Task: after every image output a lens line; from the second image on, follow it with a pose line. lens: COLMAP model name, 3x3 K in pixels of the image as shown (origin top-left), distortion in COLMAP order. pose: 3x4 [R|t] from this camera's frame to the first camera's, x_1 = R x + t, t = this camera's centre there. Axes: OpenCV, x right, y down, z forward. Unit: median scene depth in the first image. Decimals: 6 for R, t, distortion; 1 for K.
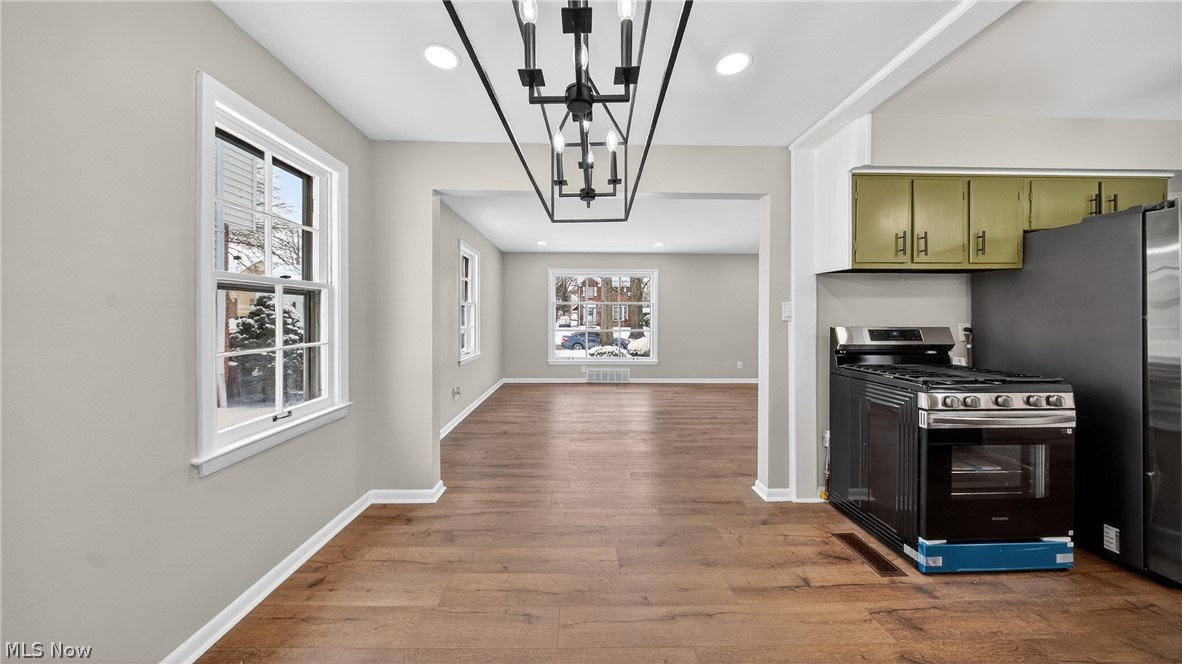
lens RADIAL K [[349.0, 0, 588.1], [0, 349.0, 318.1], [0, 0, 1]] dist [-0.006548, -0.000091]
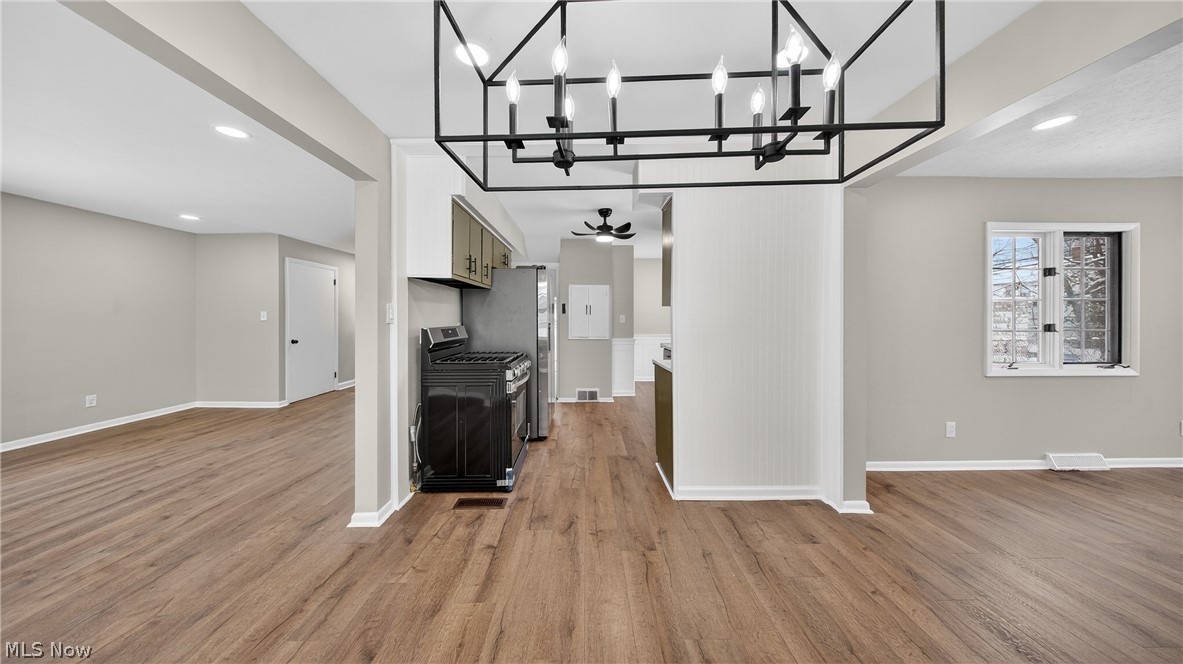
lens RADIAL K [[349.3, 0, 588.6], [0, 349.3, 318.1], [0, 0, 1]] dist [-0.006548, -0.000091]
pose [[0.042933, -0.018871, 0.998900, -0.483667], [0.012018, 0.999759, 0.018371, -0.025726], [-0.999006, 0.011216, 0.043150, 0.580713]]
